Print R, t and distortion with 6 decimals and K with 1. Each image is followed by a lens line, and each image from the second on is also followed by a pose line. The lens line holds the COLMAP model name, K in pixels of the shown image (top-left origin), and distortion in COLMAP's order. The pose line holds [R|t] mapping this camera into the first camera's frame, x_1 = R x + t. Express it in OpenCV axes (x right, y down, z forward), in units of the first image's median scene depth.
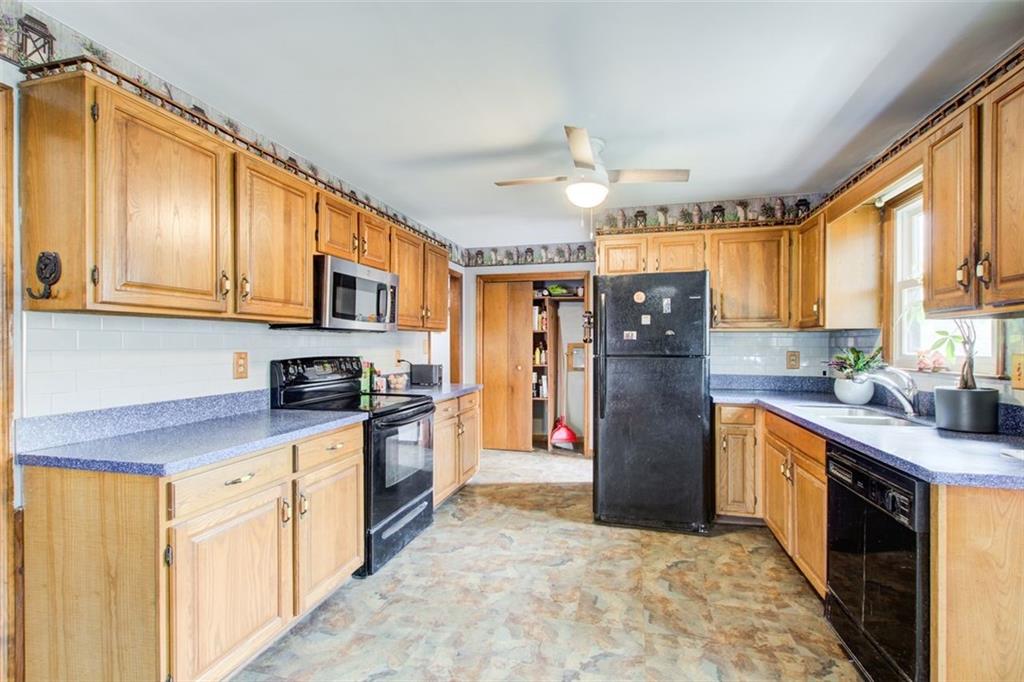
lens RADIAL K [[452.2, 0, 522.7], [0, 452.2, 345.5], [0, 0, 1]] dist [0.004182, -0.000656]
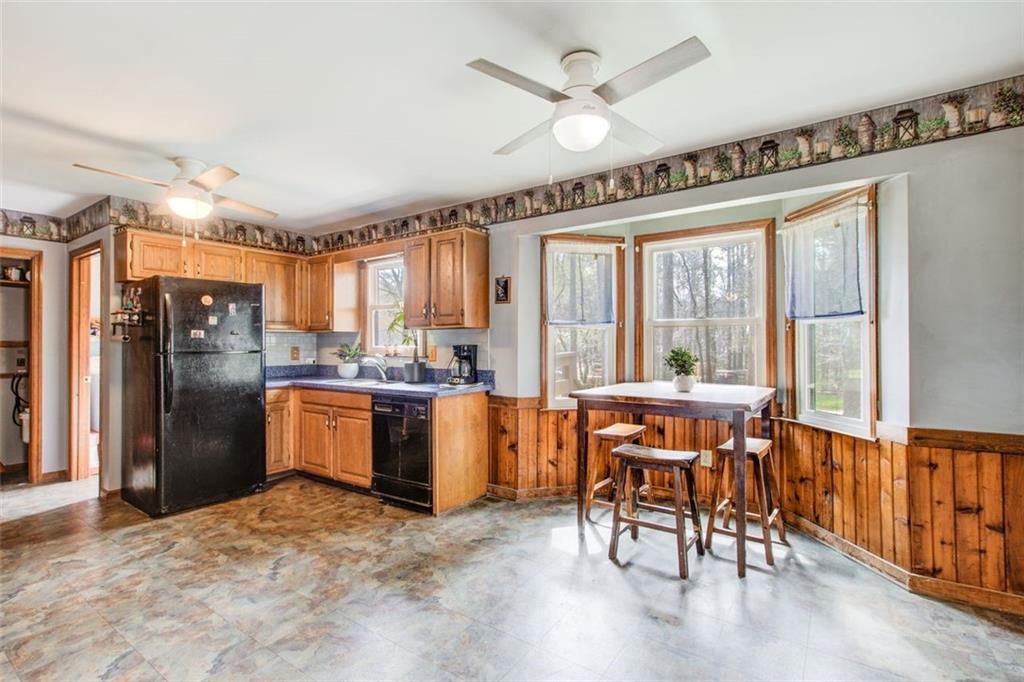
lens RADIAL K [[452.2, 0, 522.7], [0, 452.2, 345.5], [0, 0, 1]] dist [0.004182, -0.000656]
pose [[0.345037, -0.011238, 0.938522, -0.607923], [0.005604, 0.999935, 0.009913, -0.001350], [-0.938572, 0.001839, 0.345078, -0.147530]]
